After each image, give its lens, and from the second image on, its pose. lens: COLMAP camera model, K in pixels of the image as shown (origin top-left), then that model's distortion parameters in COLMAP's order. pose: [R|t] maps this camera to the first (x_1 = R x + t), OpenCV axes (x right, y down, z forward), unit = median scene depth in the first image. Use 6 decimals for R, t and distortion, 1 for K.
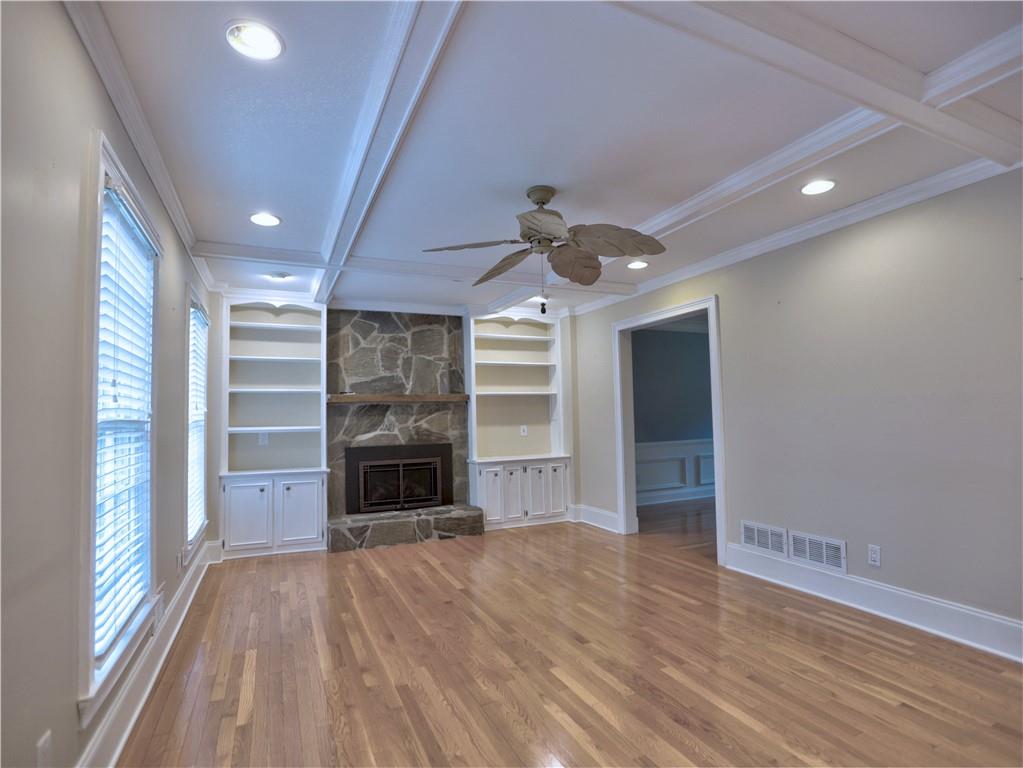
lens RADIAL K [[529.3, 0, 511.5], [0, 529.3, 384.0], [0, 0, 1]] dist [-0.004017, 0.000556]
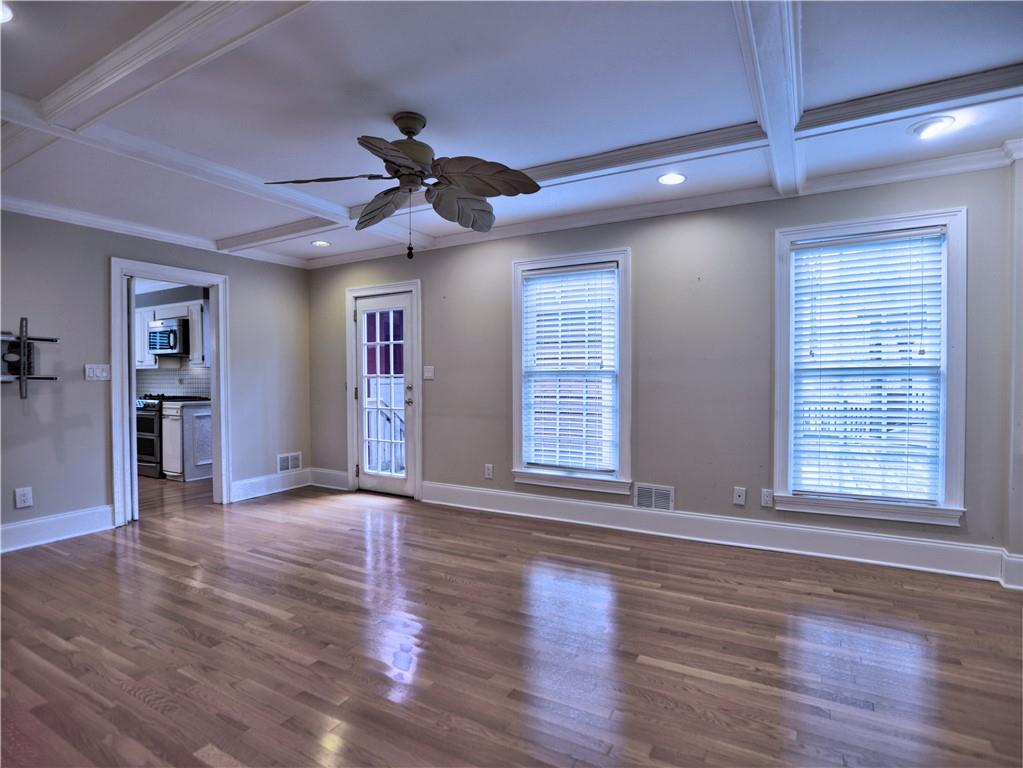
lens RADIAL K [[529.3, 0, 511.5], [0, 529.3, 384.0], [0, 0, 1]] dist [-0.004017, 0.000556]
pose [[-0.812870, 0.030685, -0.581637, 0.447753], [0.057853, 0.997927, -0.028205, 0.116429], [0.579565, -0.056576, -0.812960, 1.796766]]
